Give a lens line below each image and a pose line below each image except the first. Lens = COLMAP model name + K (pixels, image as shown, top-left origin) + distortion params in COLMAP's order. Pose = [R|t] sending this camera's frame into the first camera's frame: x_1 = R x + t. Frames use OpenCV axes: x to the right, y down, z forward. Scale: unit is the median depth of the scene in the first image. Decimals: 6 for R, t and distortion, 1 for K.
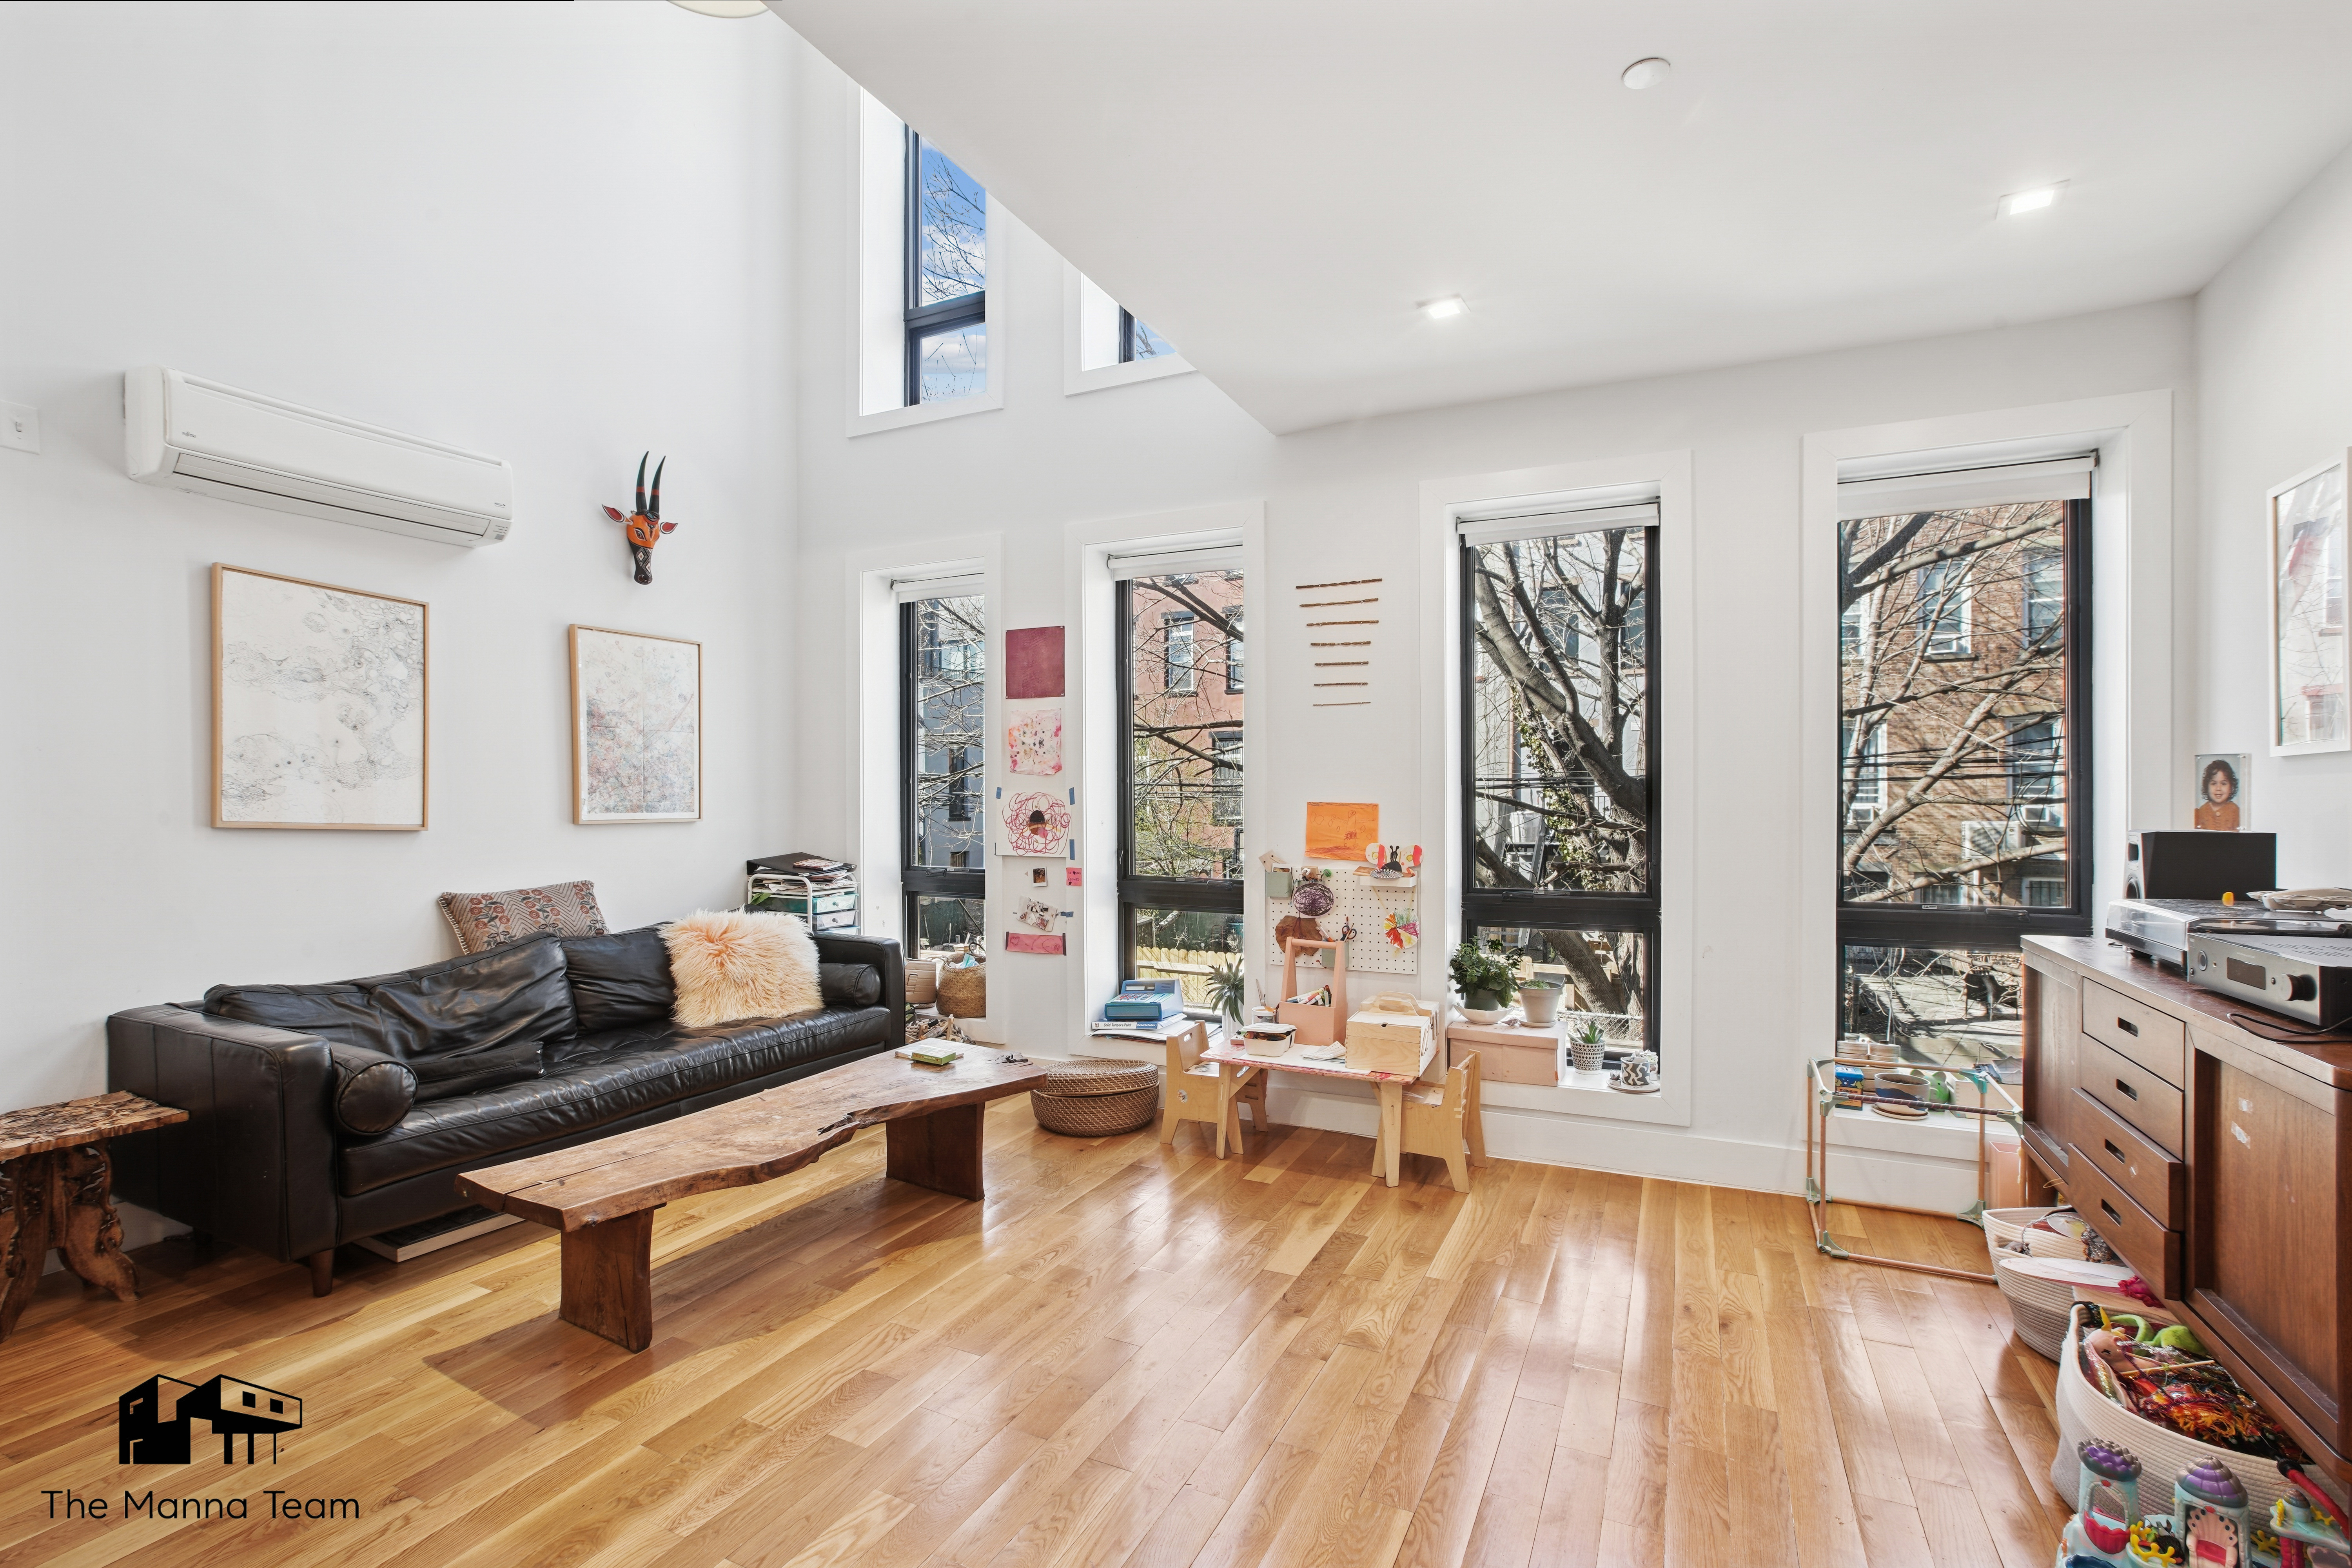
lens RADIAL K [[1081.0, 0, 1161.4], [0, 1081.0, 777.0], [0, 0, 1]] dist [-0.054467, 0.024956]
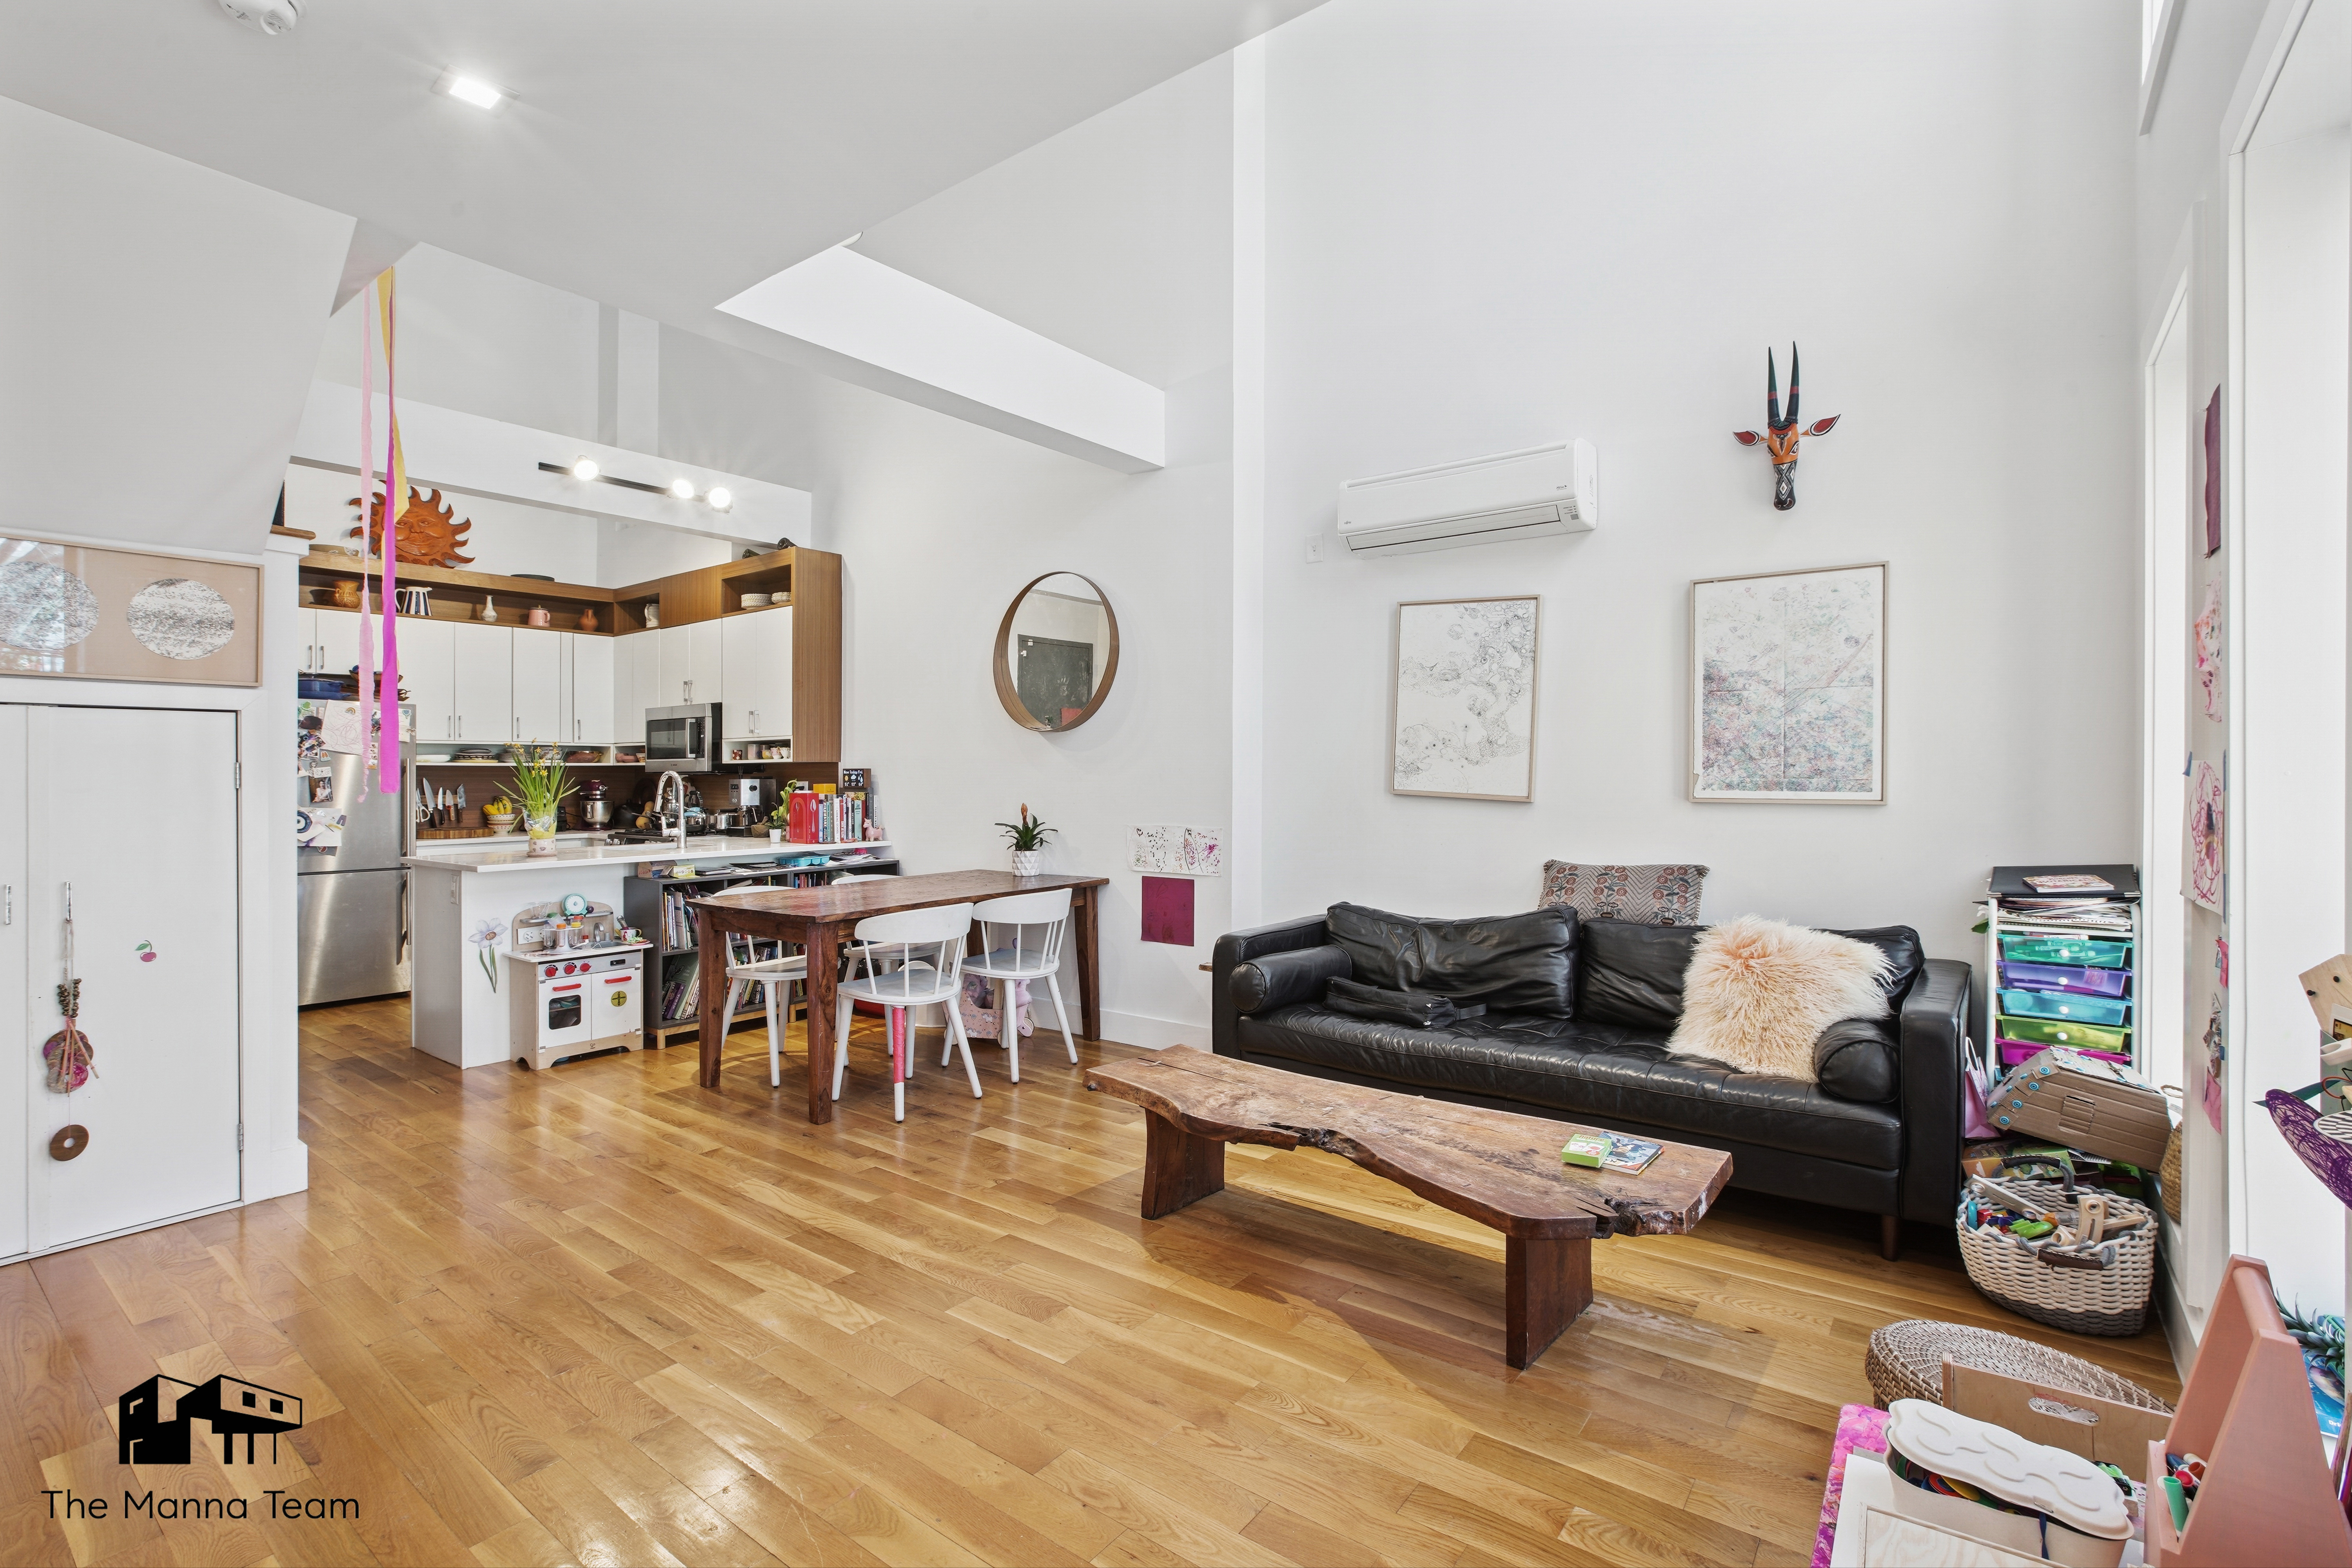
lens RADIAL K [[1081.0, 0, 1161.4], [0, 1081.0, 777.0], [0, 0, 1]] dist [-0.054467, 0.024956]
pose [[-0.190138, 0.005462, -0.981742, 0.447968], [0.017004, 0.999853, 0.002270, 0.014170], [0.981610, -0.016262, -0.190203, 0.772686]]
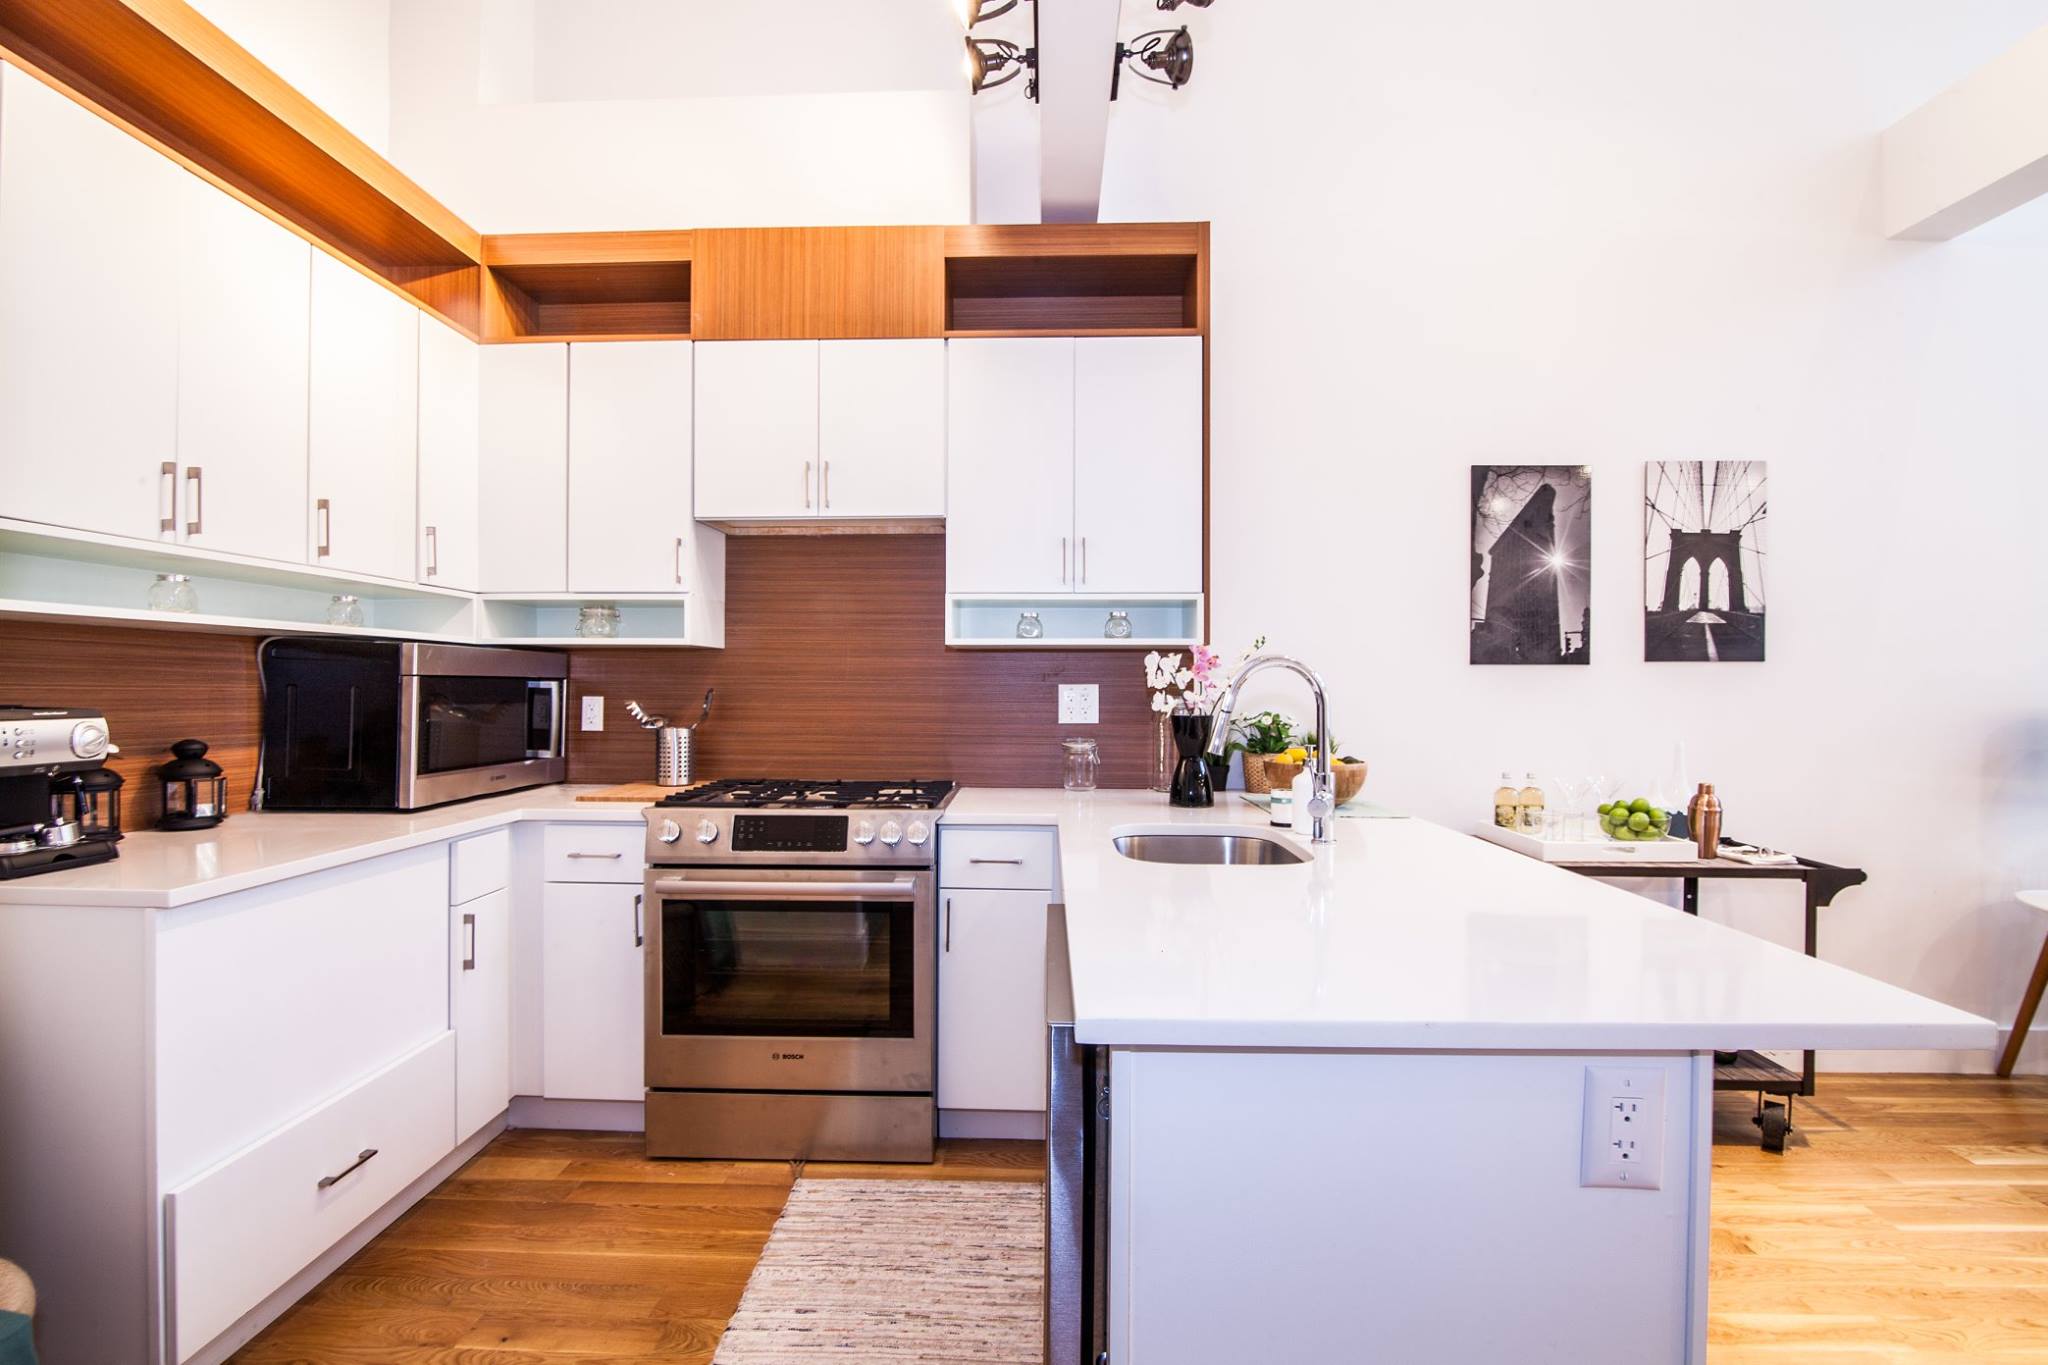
lens RADIAL K [[941.3, 0, 1011.3], [0, 941.3, 676.4], [0, 0, 1]] dist [-0.054467, 0.024956]
pose [[0.415887, 0.009923, -0.909362, -0.409839], [0.006404, 0.999884, 0.013839, -0.000472], [0.909394, -0.011579, 0.415775, -0.453065]]
